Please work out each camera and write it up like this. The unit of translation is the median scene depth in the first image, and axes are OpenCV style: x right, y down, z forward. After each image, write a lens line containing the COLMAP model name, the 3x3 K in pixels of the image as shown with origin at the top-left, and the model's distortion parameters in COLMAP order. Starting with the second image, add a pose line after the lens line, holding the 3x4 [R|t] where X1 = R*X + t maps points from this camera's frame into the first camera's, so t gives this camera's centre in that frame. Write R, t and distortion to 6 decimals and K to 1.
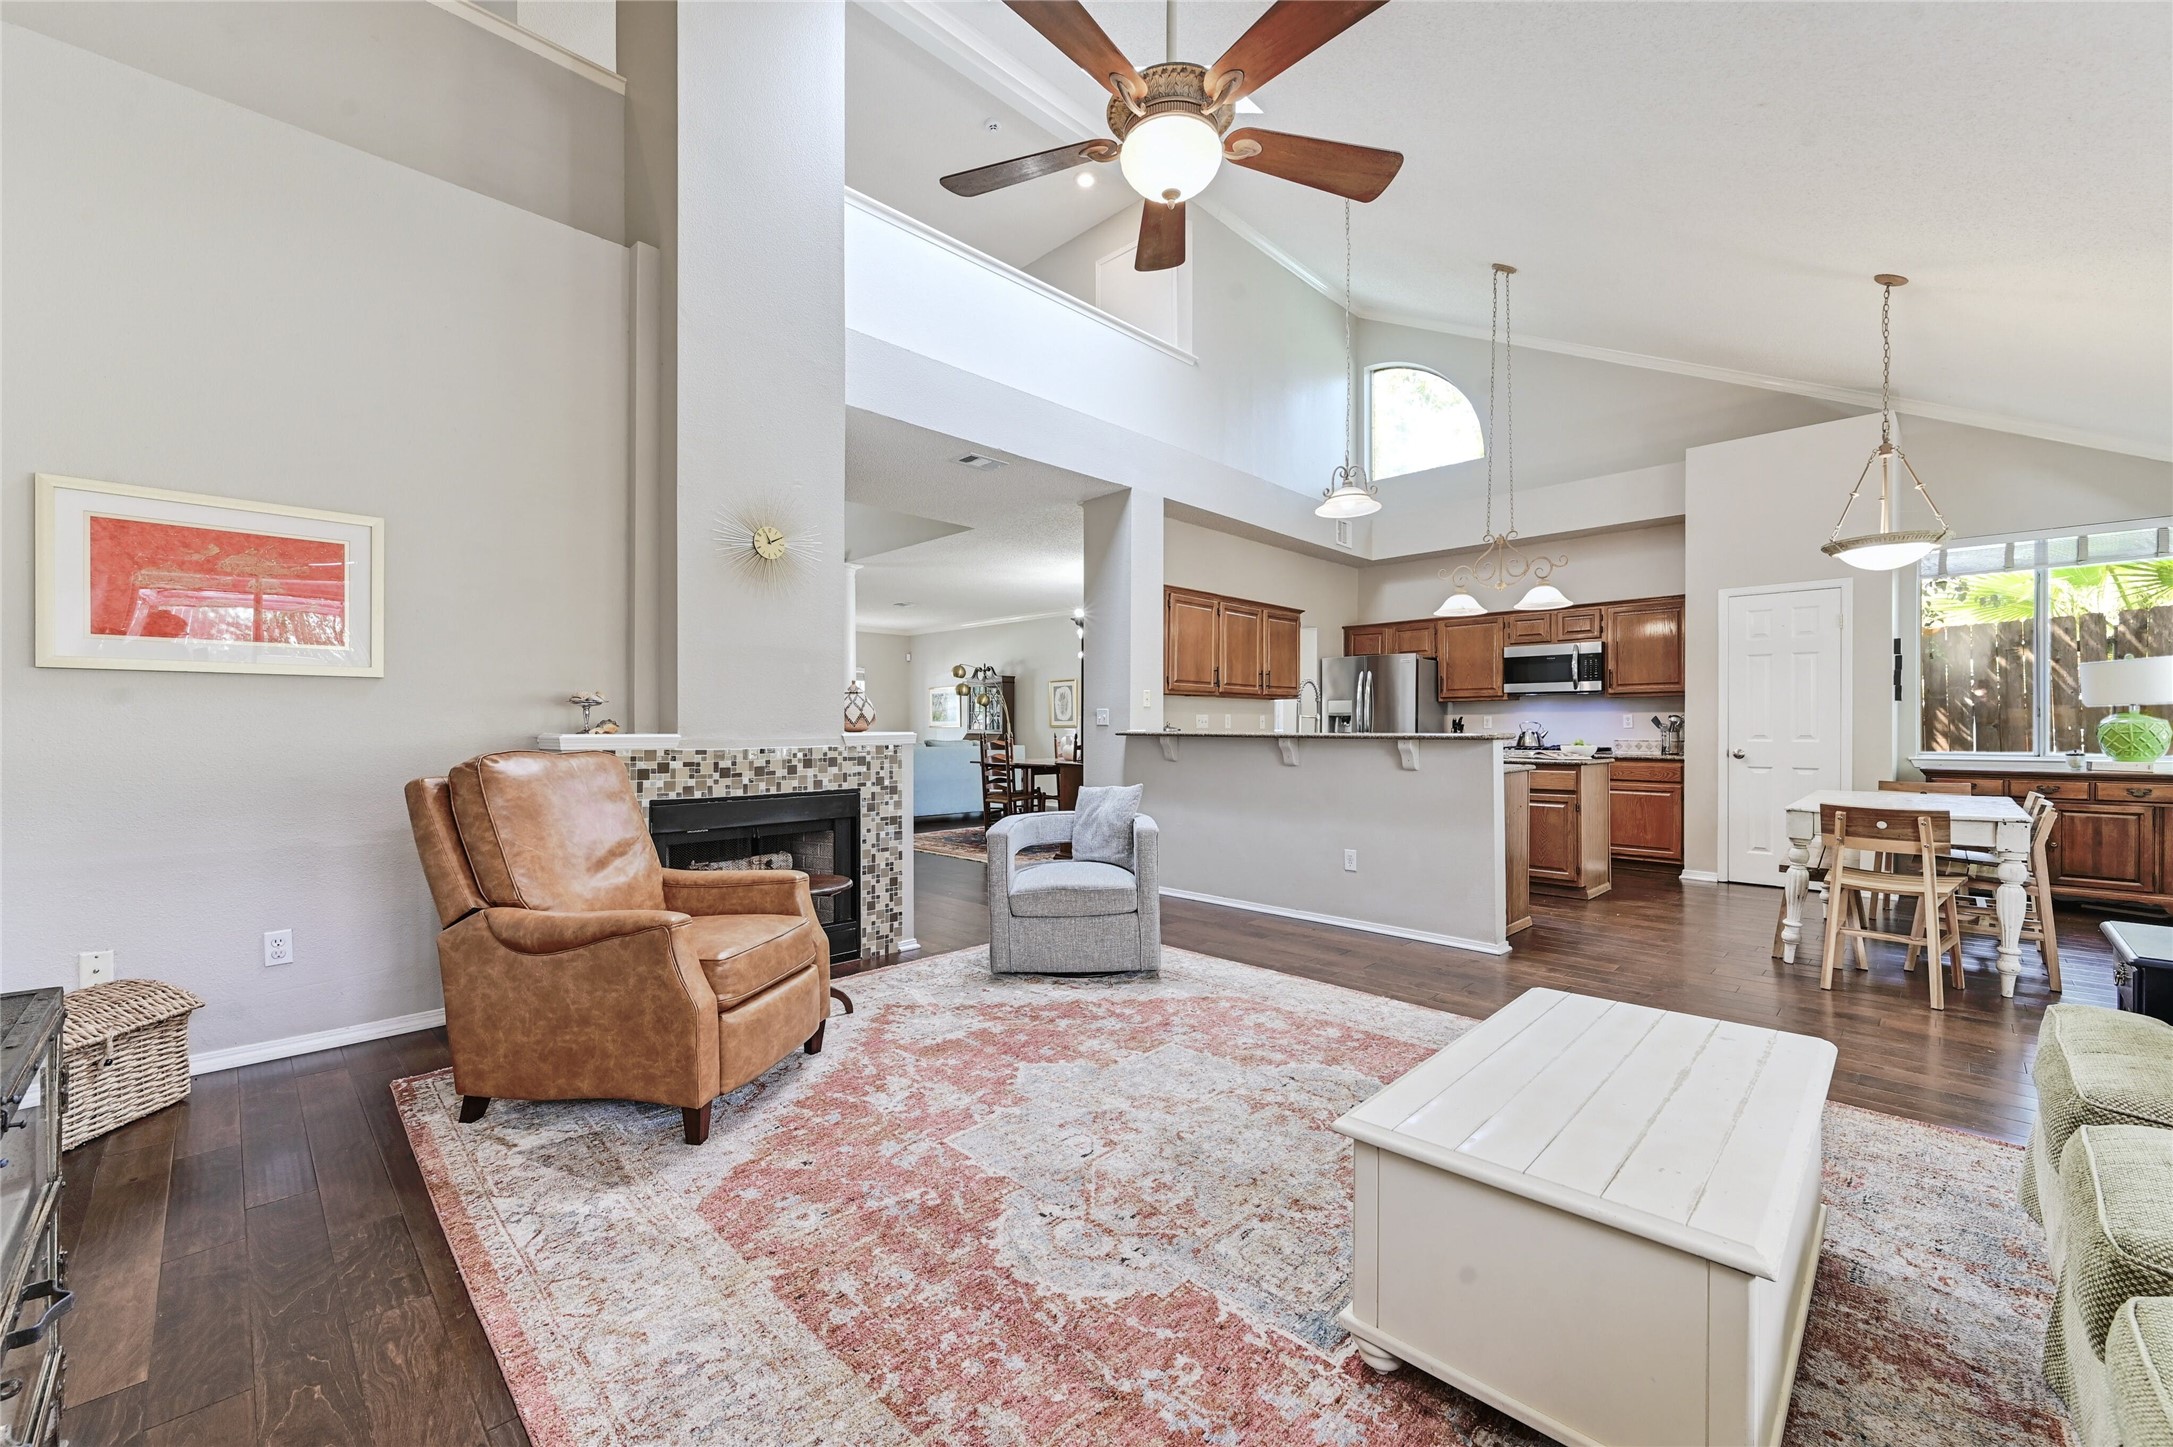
lens RADIAL K [[871.0, 0, 1092.4], [0, 871.0, 727.6], [0, 0, 1]] dist [-0.002677, 0.000507]
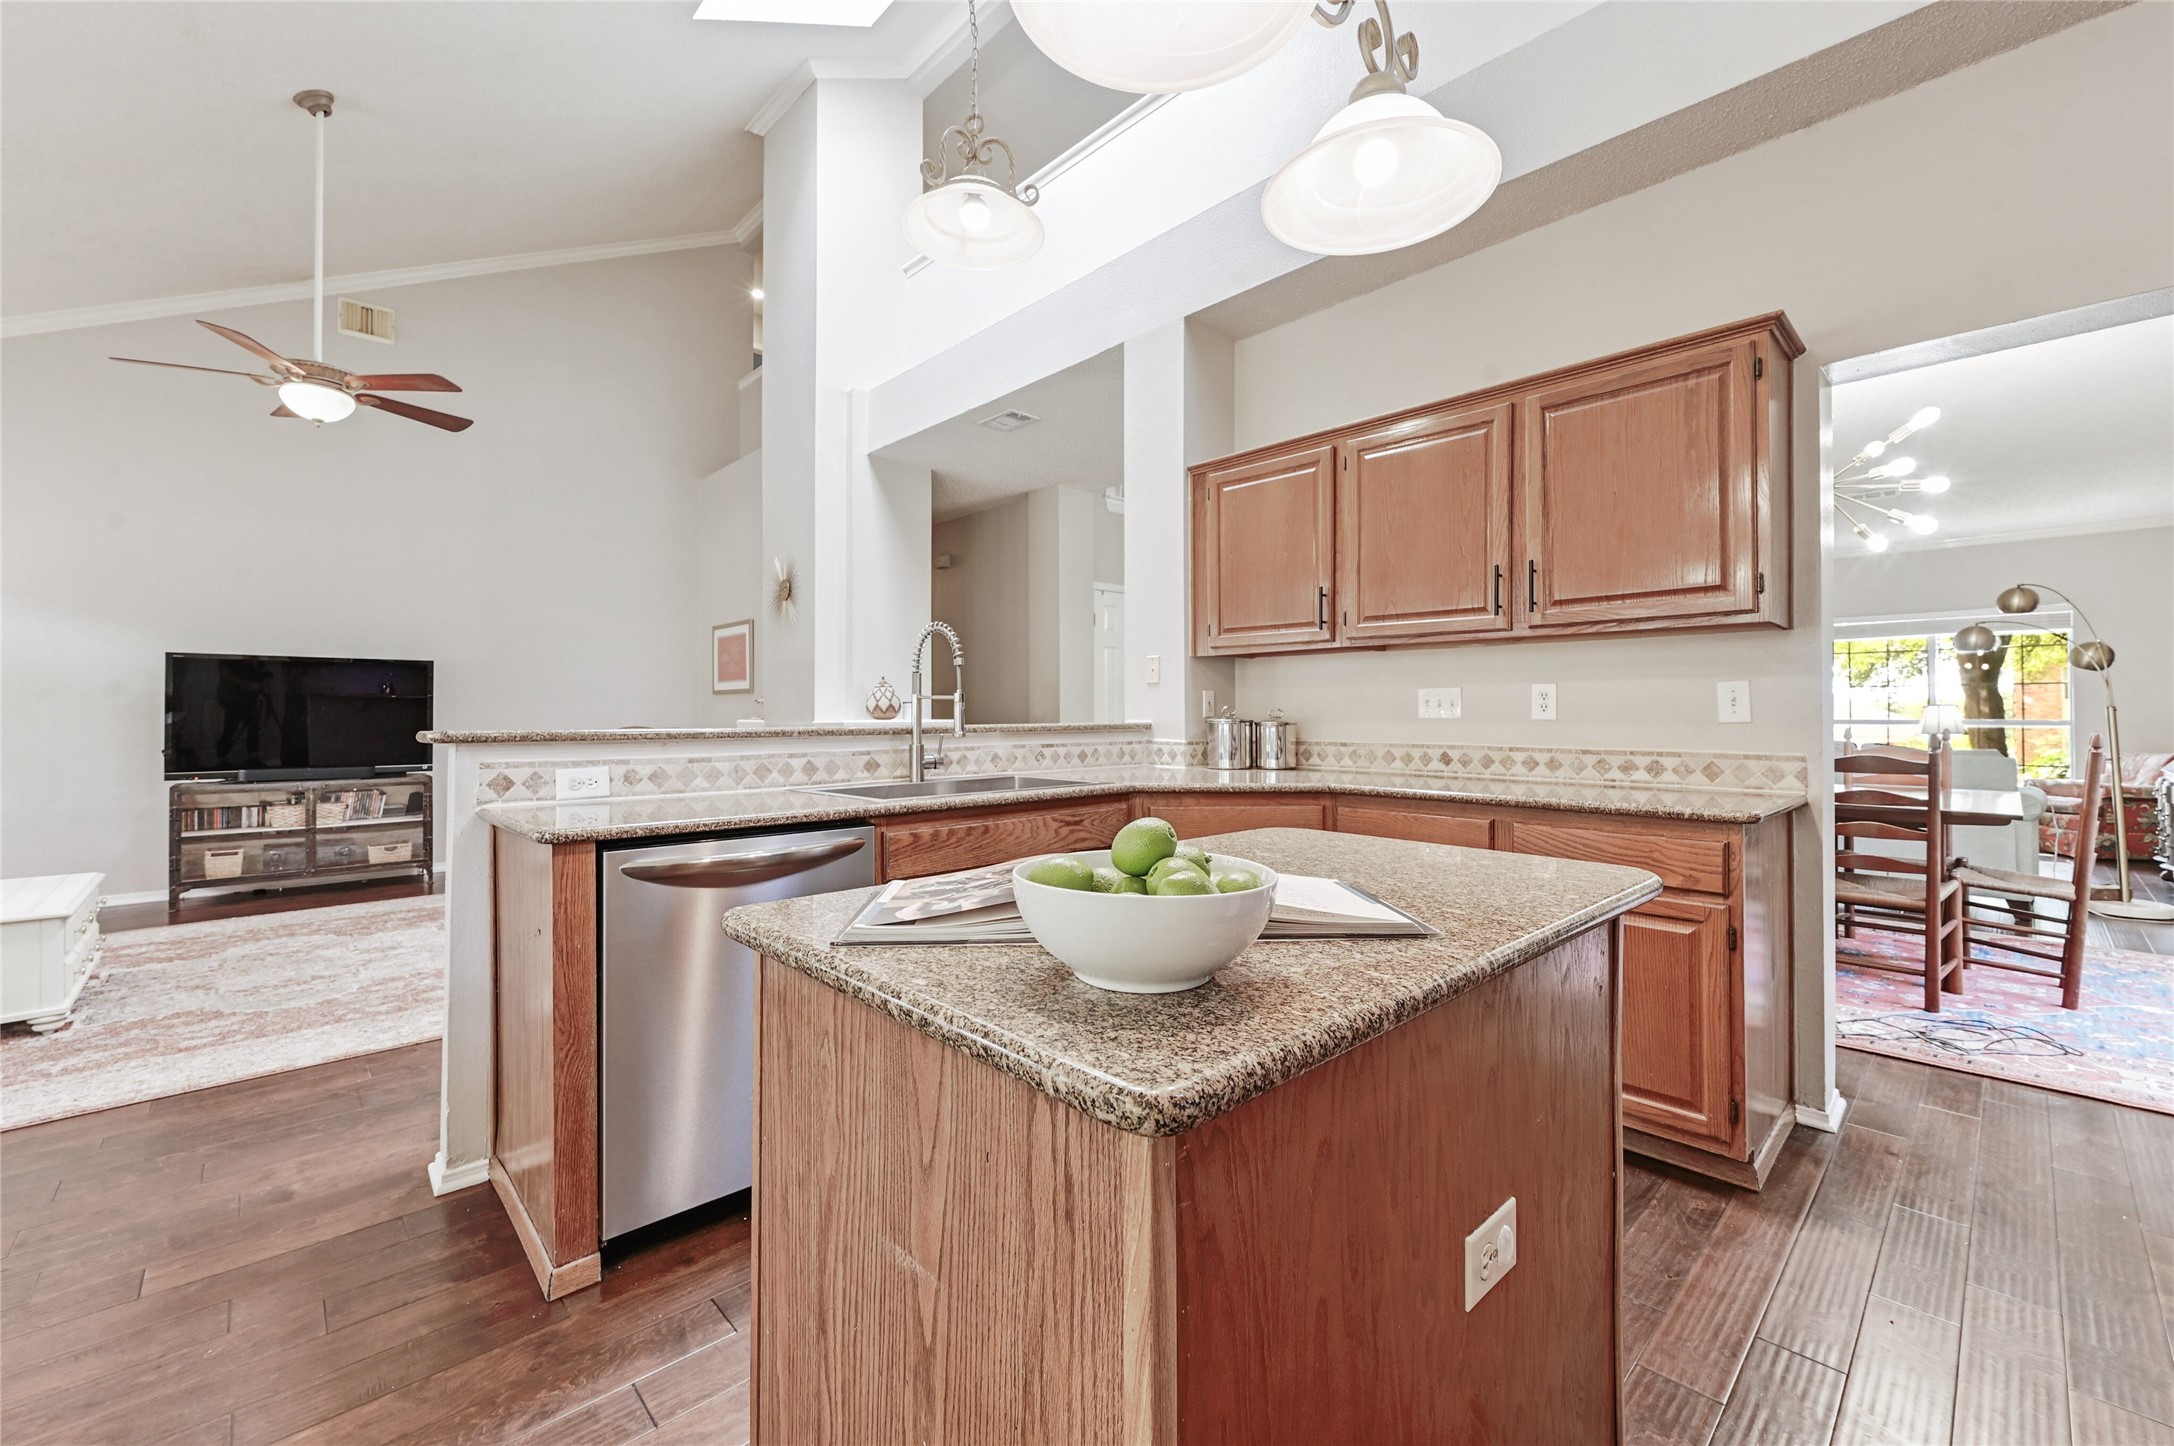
lens RADIAL K [[871.4, 0, 1091.6], [0, 871.4, 708.9], [0, 0, 1]] dist [-0.002677, 0.000507]
pose [[-0.029958, -0.005516, -0.999536, 1.100285], [0.000893, 0.999984, -0.005545, -0.003352], [0.999551, -0.001059, -0.029952, 1.597630]]
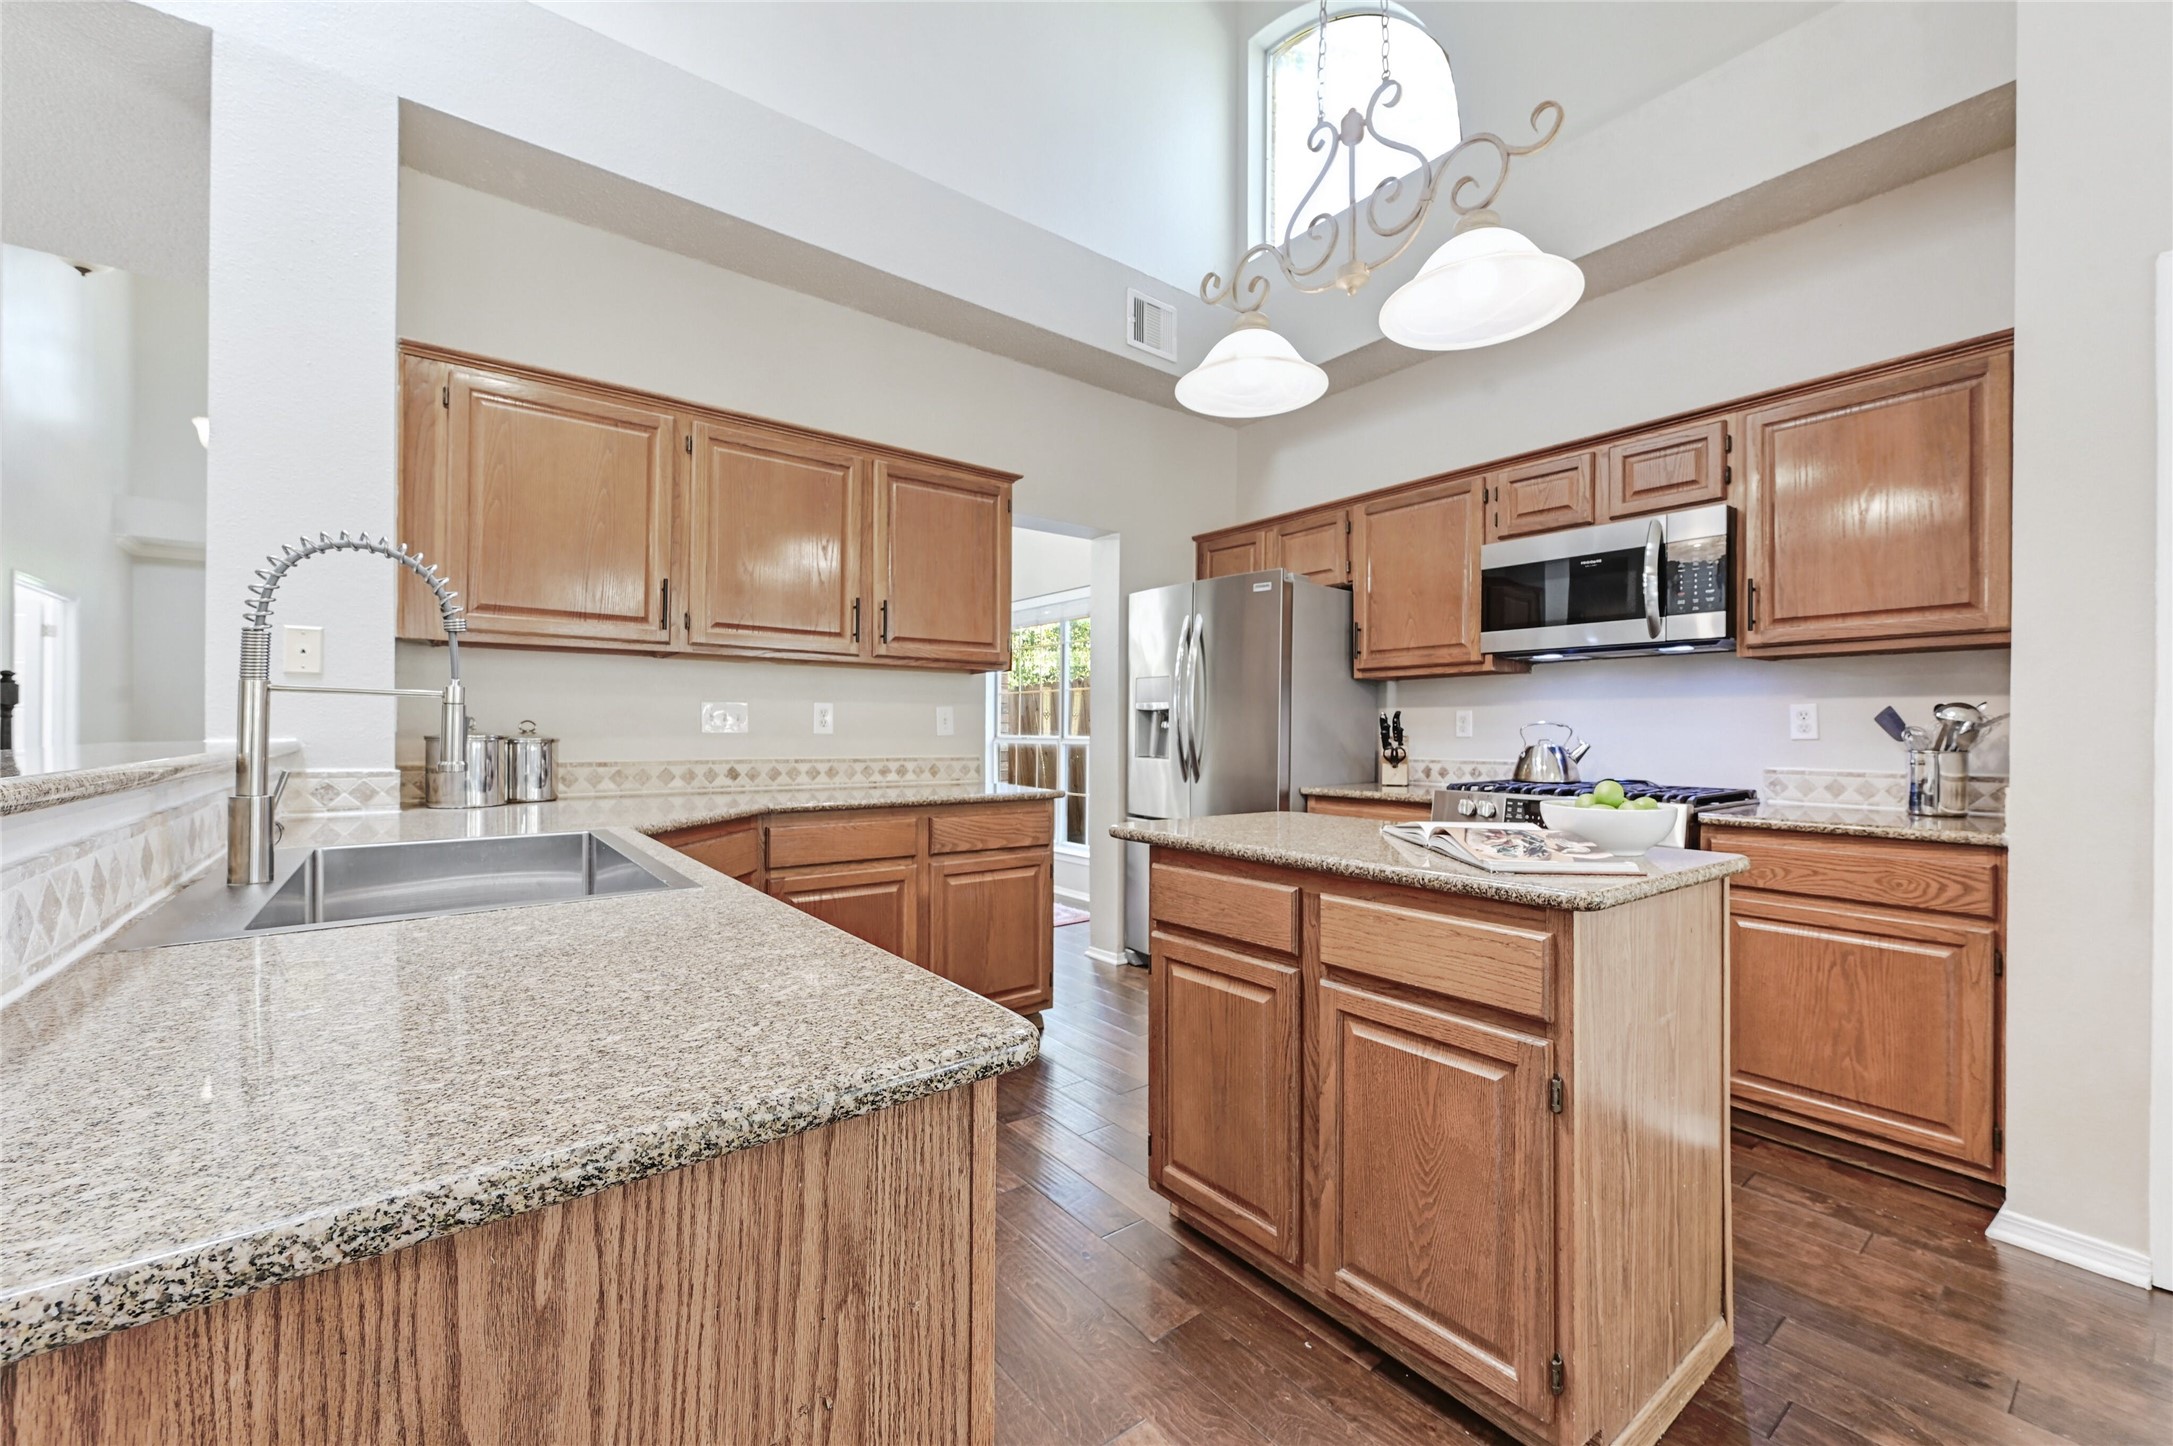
lens RADIAL K [[871.0, 0, 1081.8], [0, 871.0, 734.2], [0, 0, 1]] dist [-0.002677, 0.000507]
pose [[0.990269, 0.006747, -0.139000, 0.694626], [-0.005953, 0.999964, 0.006126, -0.004480], [0.139036, -0.005239, 0.990273, 1.131614]]
